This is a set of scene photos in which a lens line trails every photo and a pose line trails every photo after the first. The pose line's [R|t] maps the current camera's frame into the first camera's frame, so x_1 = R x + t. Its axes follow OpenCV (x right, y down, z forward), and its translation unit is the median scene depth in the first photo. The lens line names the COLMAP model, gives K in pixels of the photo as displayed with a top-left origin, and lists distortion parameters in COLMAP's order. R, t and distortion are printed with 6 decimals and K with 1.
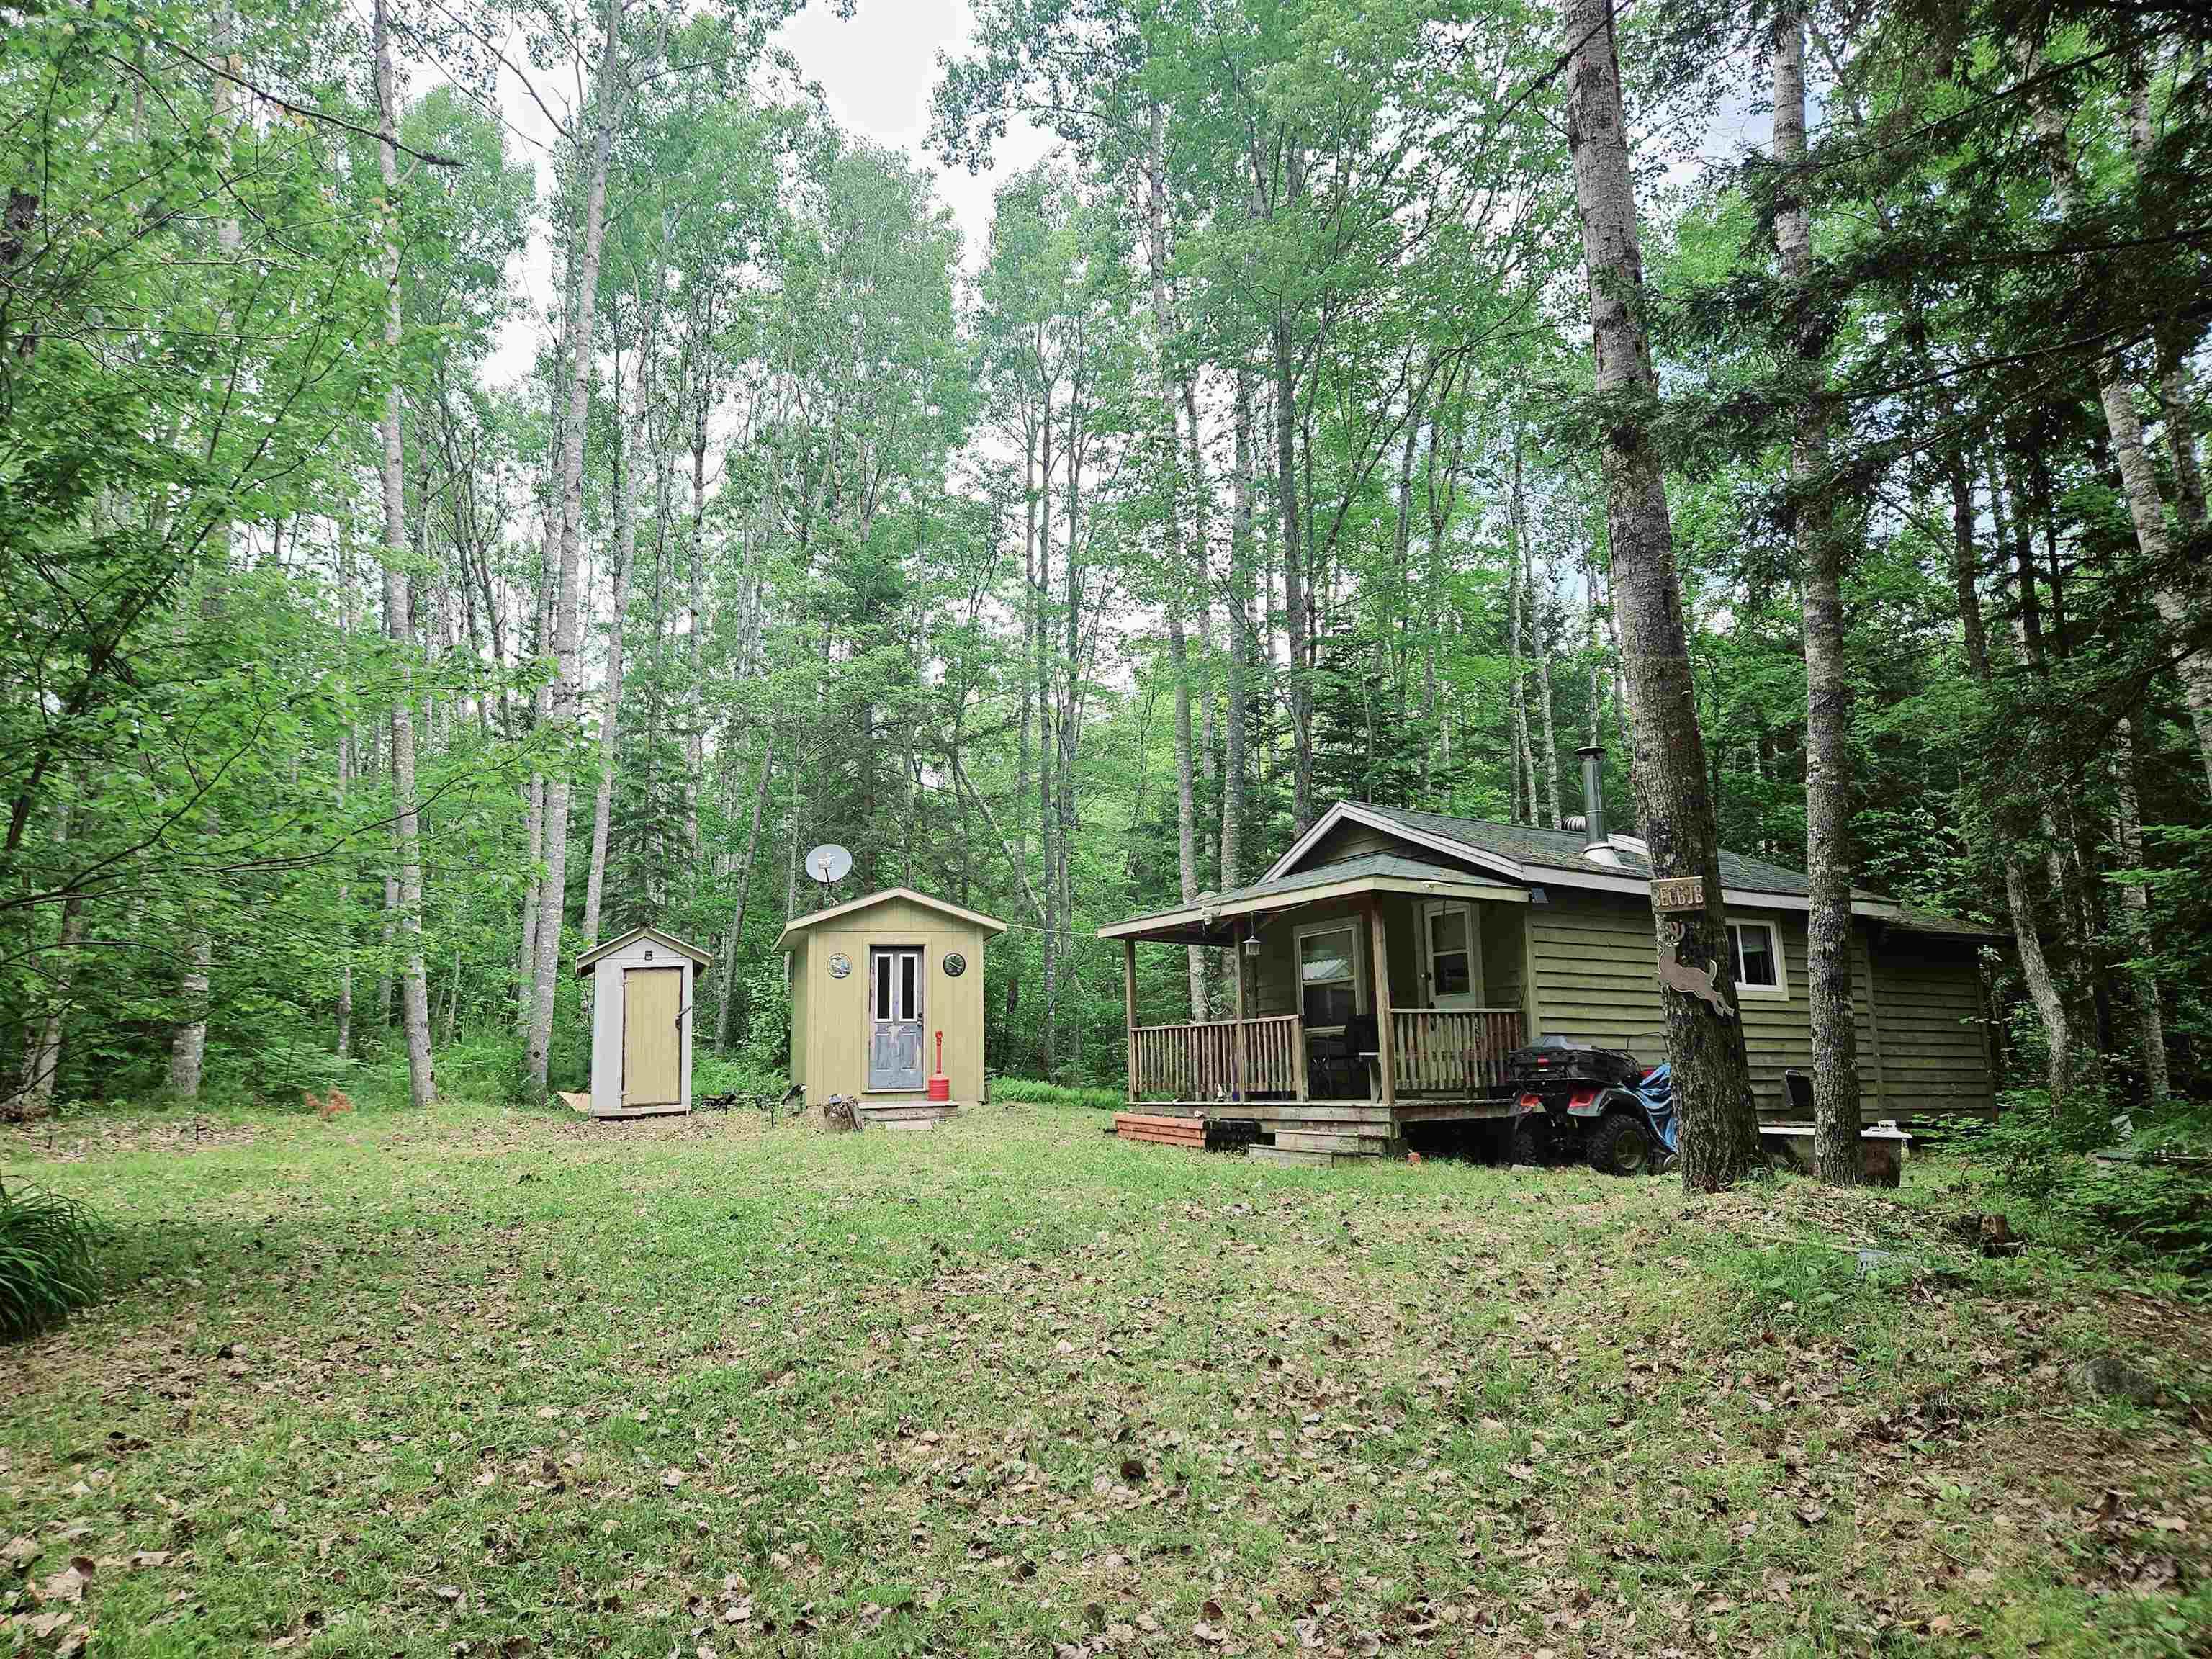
lens RADIAL K [[1511.7, 0, 1112.8], [0, 1511.7, 843.1], [0, 0, 1]] dist [0.072371, -0.060902]
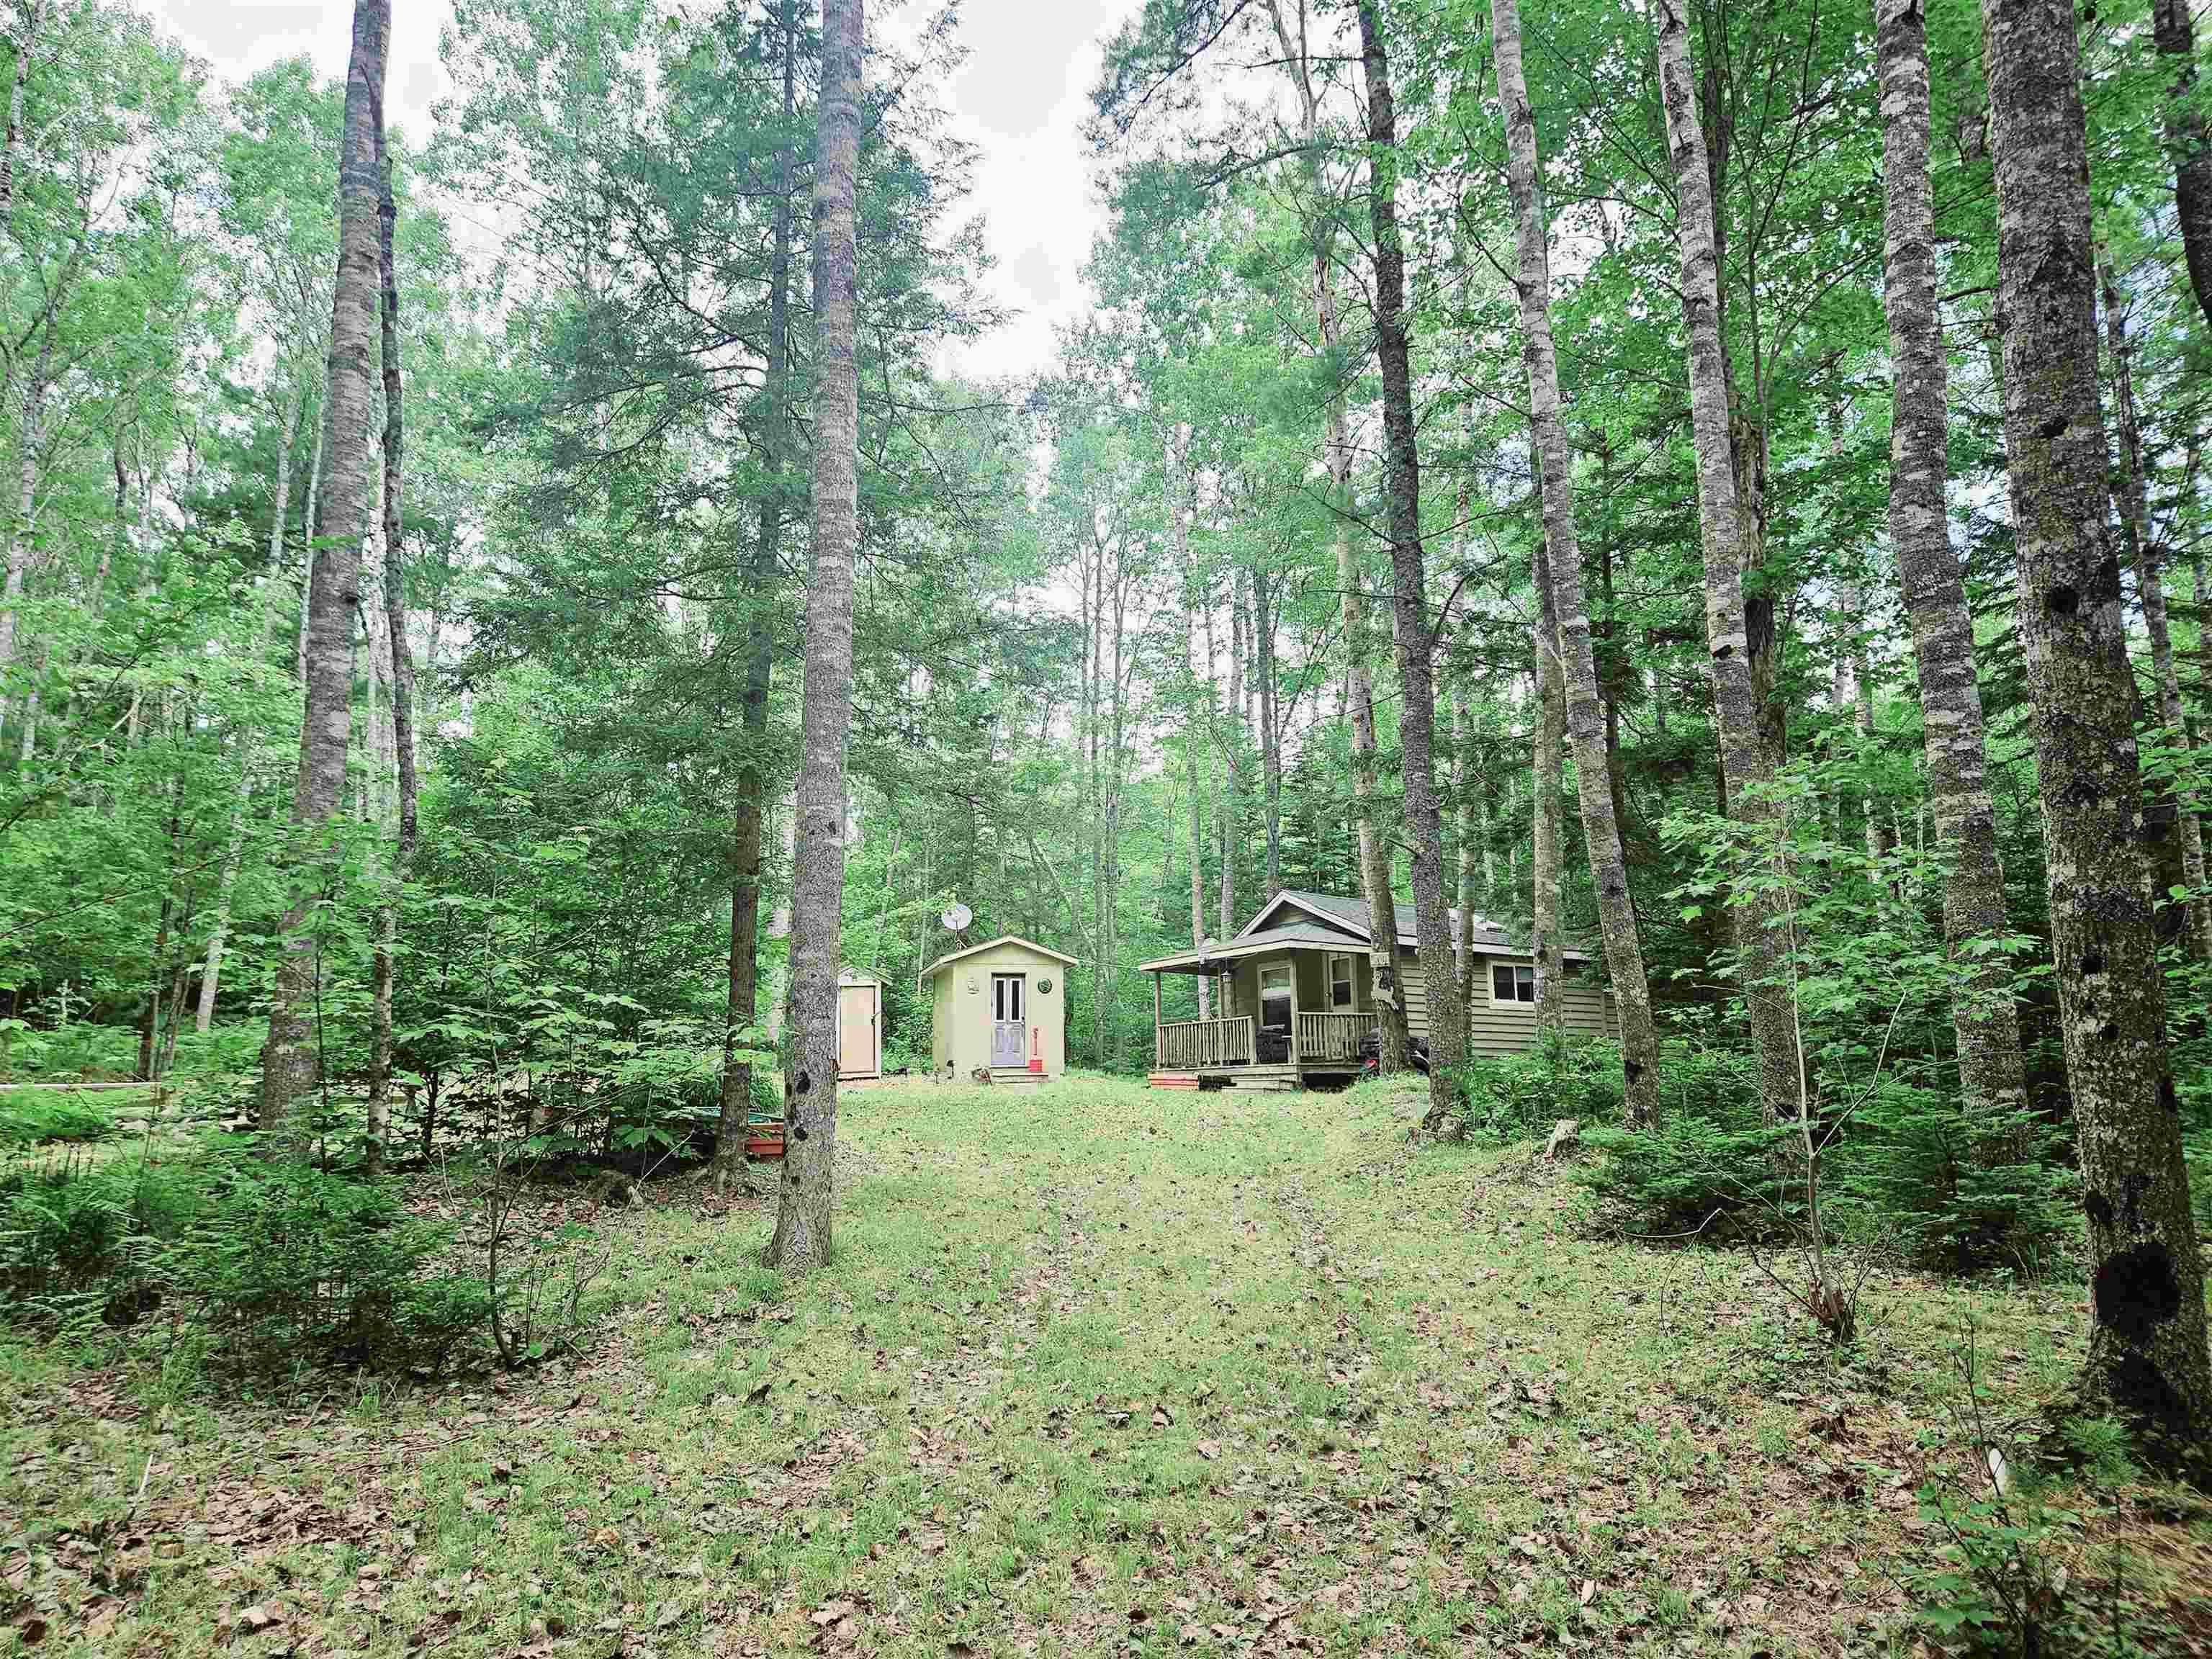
lens RADIAL K [[1511.7, 0, 1112.8], [0, 1511.7, 843.1], [0, 0, 1]] dist [0.072371, -0.060902]
pose [[0.999749, 0.007253, -0.021219, -0.003199], [-0.007565, 0.999864, -0.014656, -0.046884], [0.021110, 0.014813, 0.999667, -0.591004]]
